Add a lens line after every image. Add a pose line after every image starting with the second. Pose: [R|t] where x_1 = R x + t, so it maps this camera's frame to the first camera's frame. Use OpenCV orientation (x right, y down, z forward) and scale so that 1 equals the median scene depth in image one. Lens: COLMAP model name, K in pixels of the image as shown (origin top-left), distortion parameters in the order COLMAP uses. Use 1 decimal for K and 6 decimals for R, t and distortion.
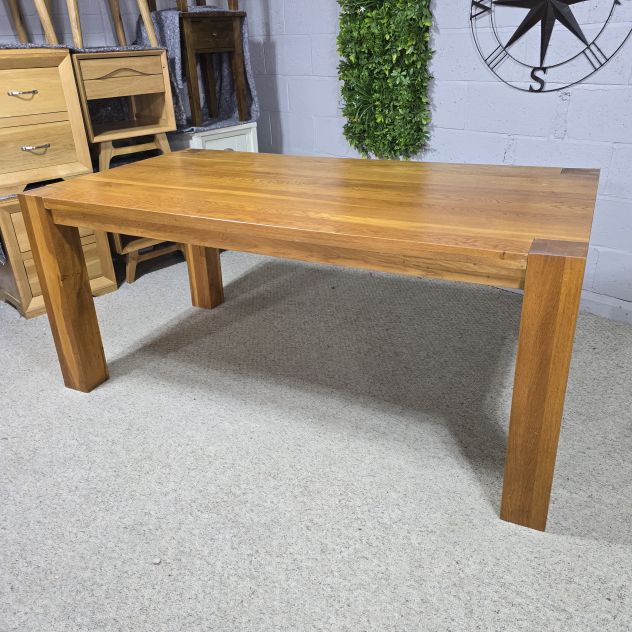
lens RADIAL K [[577.7, 0, 318.2], [0, 577.7, 302.1], [0, 0, 1]] dist [0.084174, -0.094156]
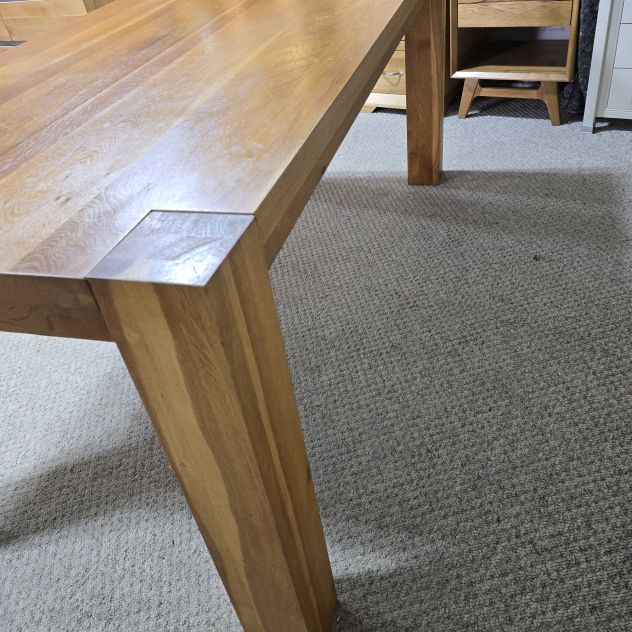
lens RADIAL K [[579.0, 0, 316.0], [0, 579.0, 316.0], [0, 0, 1]] dist [0.071355, -0.009680]
pose [[0.162499, 0.623745, -0.764550, 0.472885], [-0.285067, 0.771484, 0.568814, -0.248218], [0.944633, 0.125516, 0.303175, 0.669575]]
